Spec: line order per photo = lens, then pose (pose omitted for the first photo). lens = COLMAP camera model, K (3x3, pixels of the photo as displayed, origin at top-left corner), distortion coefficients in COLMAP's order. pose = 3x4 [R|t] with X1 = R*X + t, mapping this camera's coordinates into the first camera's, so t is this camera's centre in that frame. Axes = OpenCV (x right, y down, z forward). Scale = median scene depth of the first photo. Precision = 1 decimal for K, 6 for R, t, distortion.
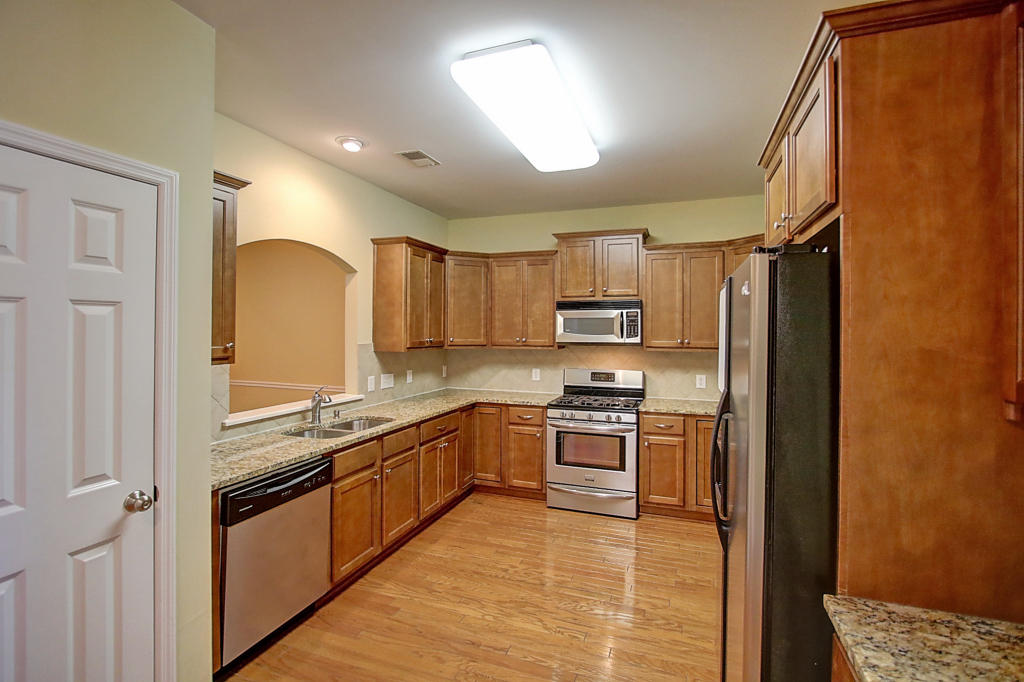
lens RADIAL K [[475.9, 0, 511.5], [0, 475.9, 333.9], [0, 0, 1]] dist [-0.000746, -0.000059]
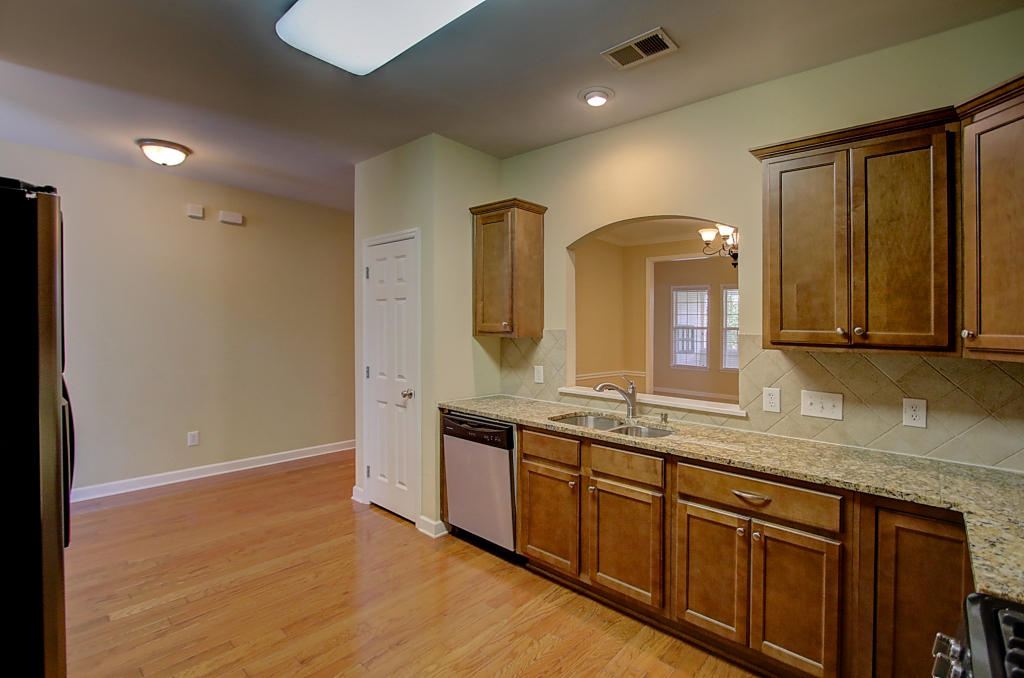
lens RADIAL K [[479.1, 0, 512.0], [0, 479.1, 339.0], [0, 0, 1]] dist [0.000497, 0.000011]
pose [[-0.370602, 0.014404, -0.928680, 0.598237], [-0.030444, 0.999154, 0.027647, 0.025523], [0.928293, 0.038519, -0.369850, 1.323101]]
